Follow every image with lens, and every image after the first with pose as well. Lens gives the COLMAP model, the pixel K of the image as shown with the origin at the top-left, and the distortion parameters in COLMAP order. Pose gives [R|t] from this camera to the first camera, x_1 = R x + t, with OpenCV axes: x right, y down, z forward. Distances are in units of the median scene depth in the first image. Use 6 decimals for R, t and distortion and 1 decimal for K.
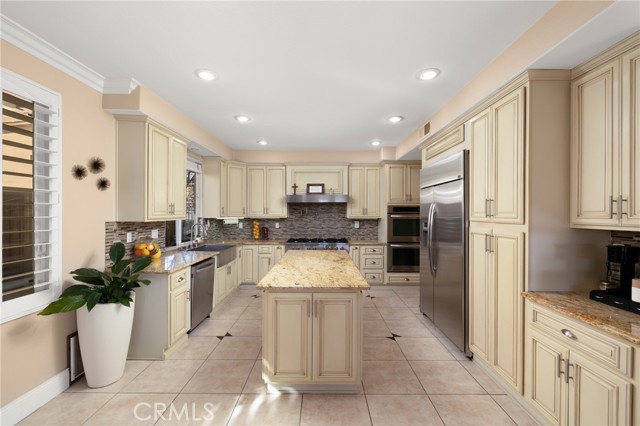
lens RADIAL K [[267.4, 0, 321.7], [0, 267.4, 212.9], [0, 0, 1]] dist [-0.000486, -0.000088]
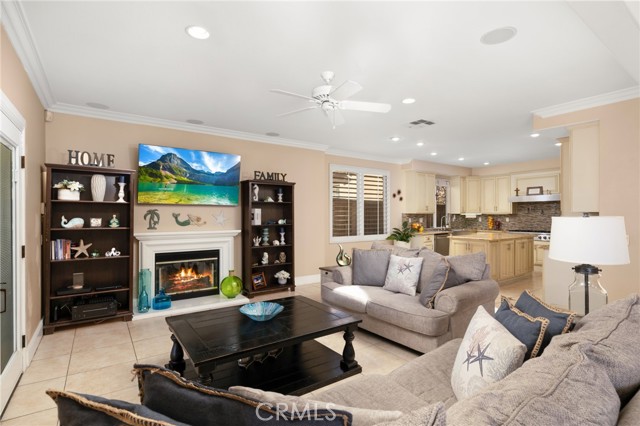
lens RADIAL K [[317.4, 0, 319.8], [0, 317.4, 213.4], [0, 0, 1]] dist [-0.001761, -0.000047]
pose [[0.586541, -0.001126, -0.809919, 0.925166], [0.000089, 0.999999, -0.001326, 0.029487], [0.809920, 0.000706, 0.586540, -1.102790]]
